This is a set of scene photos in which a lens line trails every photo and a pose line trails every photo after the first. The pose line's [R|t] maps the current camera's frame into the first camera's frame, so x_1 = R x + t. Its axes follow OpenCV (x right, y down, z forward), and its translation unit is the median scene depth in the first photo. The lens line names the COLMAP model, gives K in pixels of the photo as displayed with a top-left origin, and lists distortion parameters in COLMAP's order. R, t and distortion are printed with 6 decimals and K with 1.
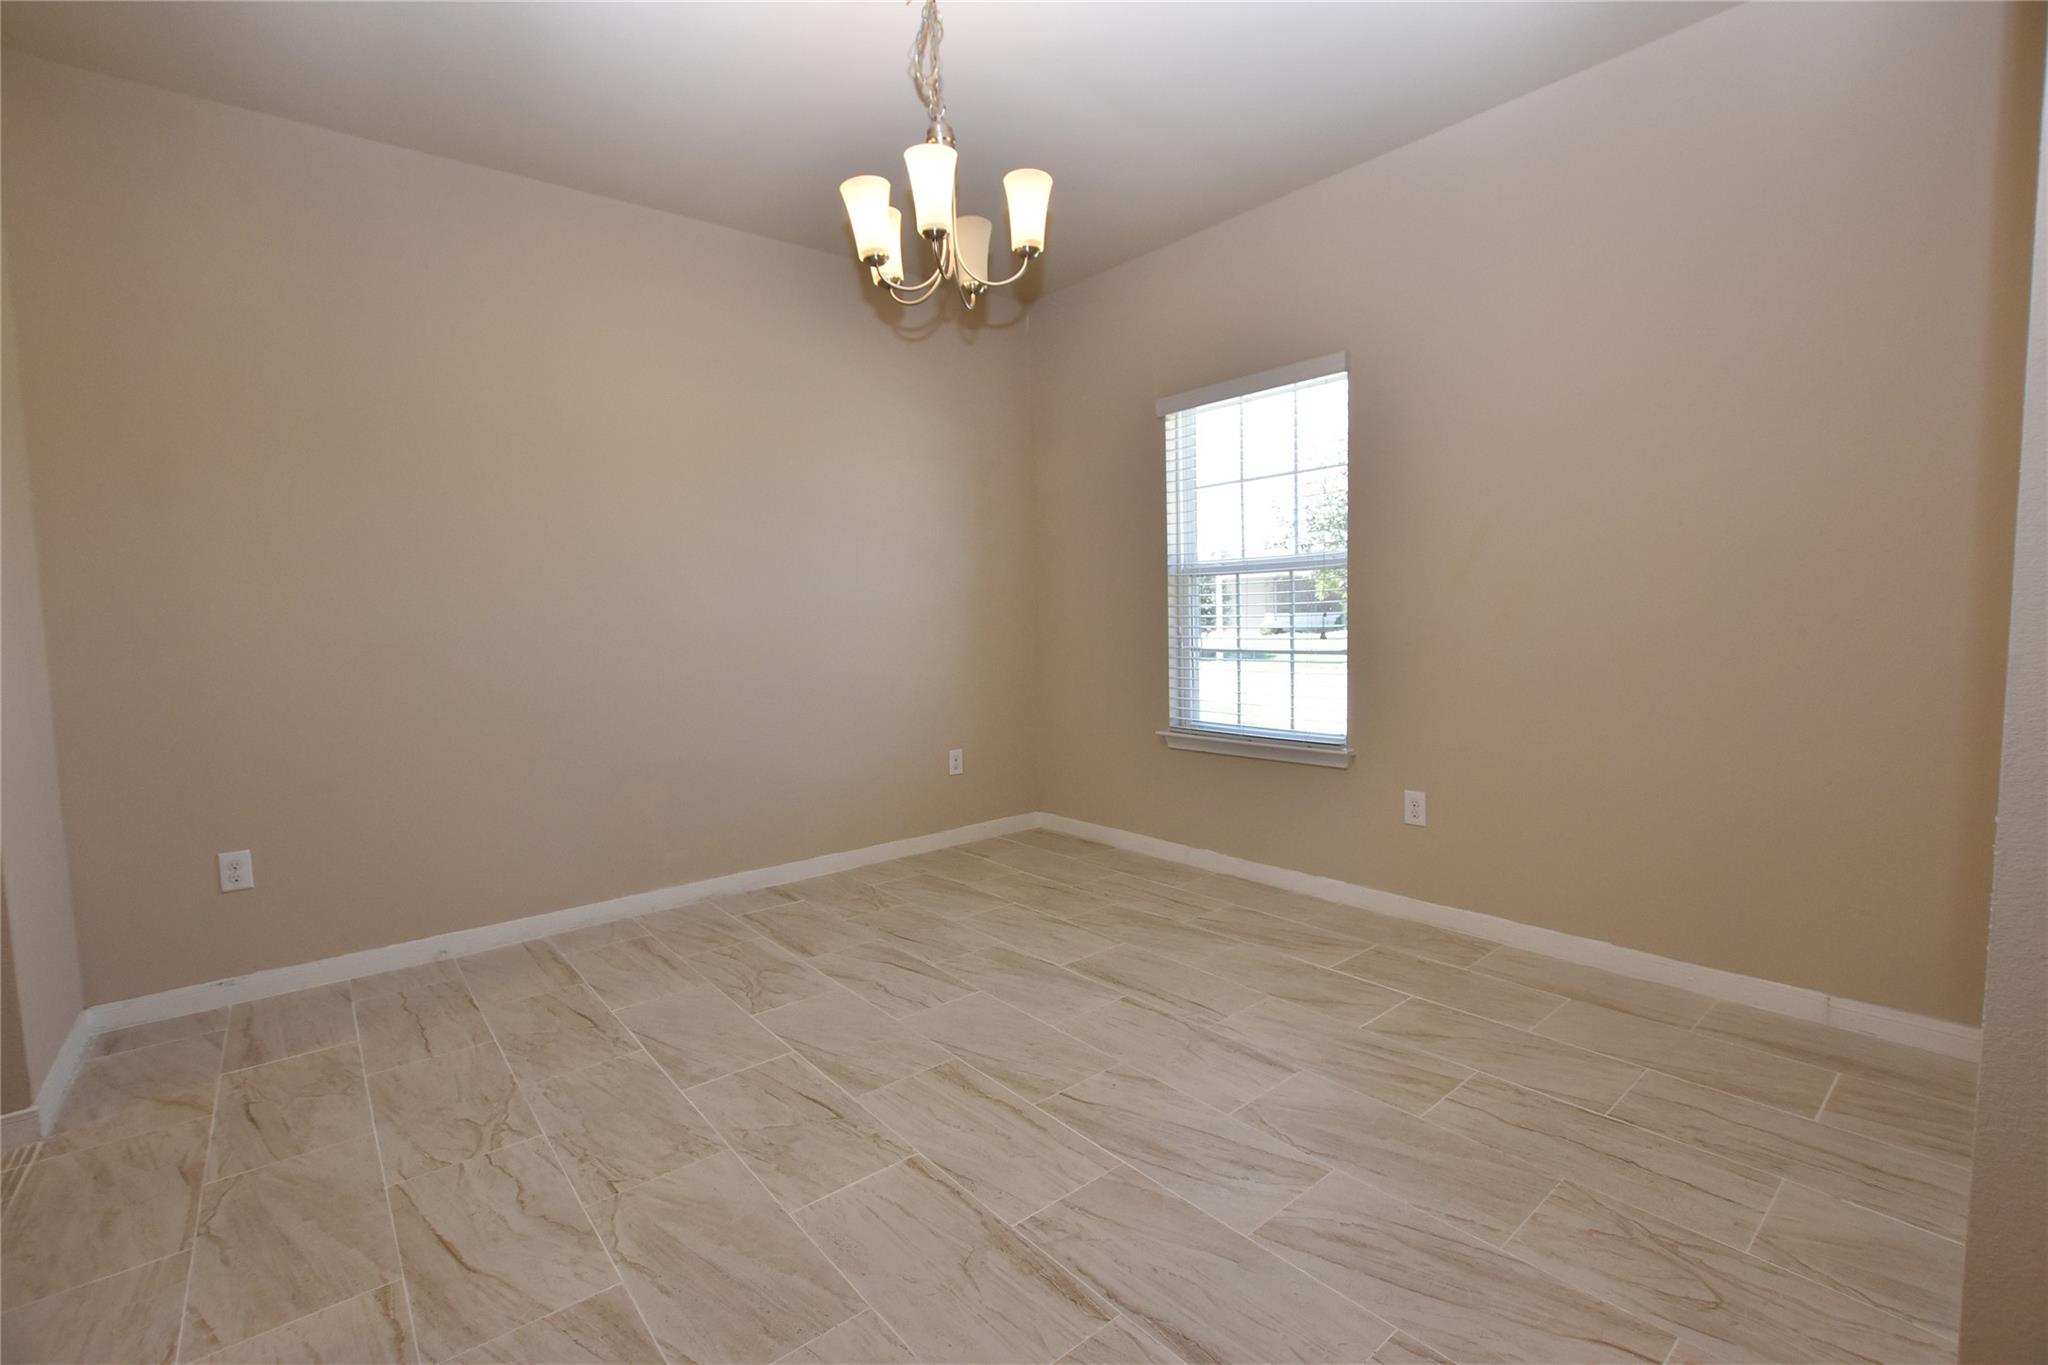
lens RADIAL K [[903.0, 0, 1027.0], [0, 903.0, 679.7], [0, 0, 1]] dist [-0.022606, 0.000007]
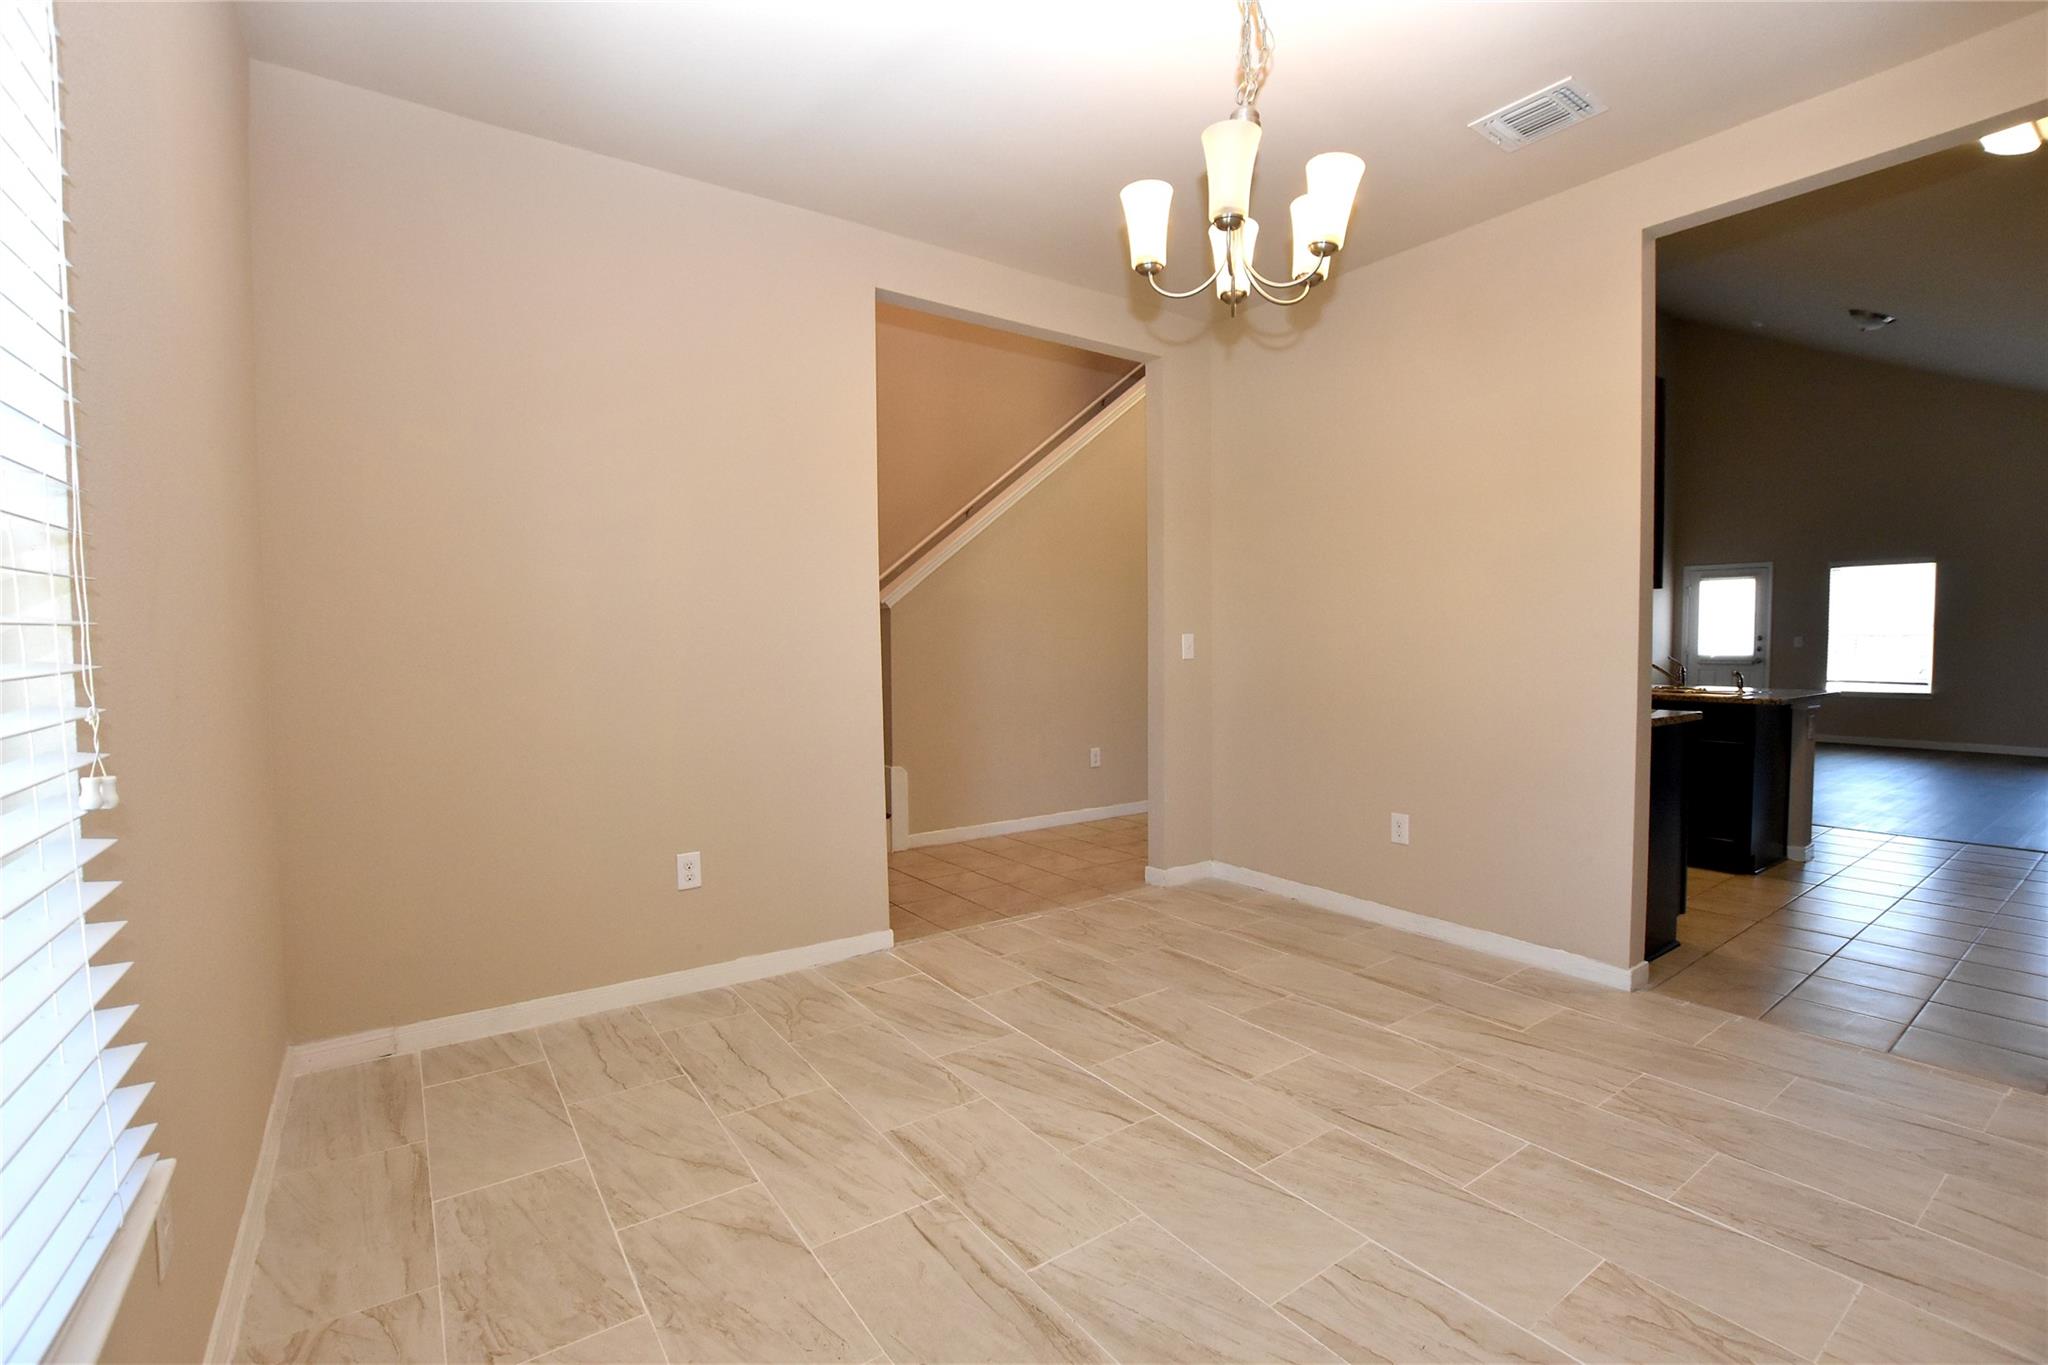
lens RADIAL K [[903.0, 0, 1027.0], [0, 903.0, 679.7], [0, 0, 1]] dist [-0.022606, 0.000007]
pose [[-0.996651, 0.025396, 0.077726, 0.065391], [0.033854, 0.993409, 0.109507, -0.160838], [-0.074432, 0.111771, -0.990942, 1.987039]]
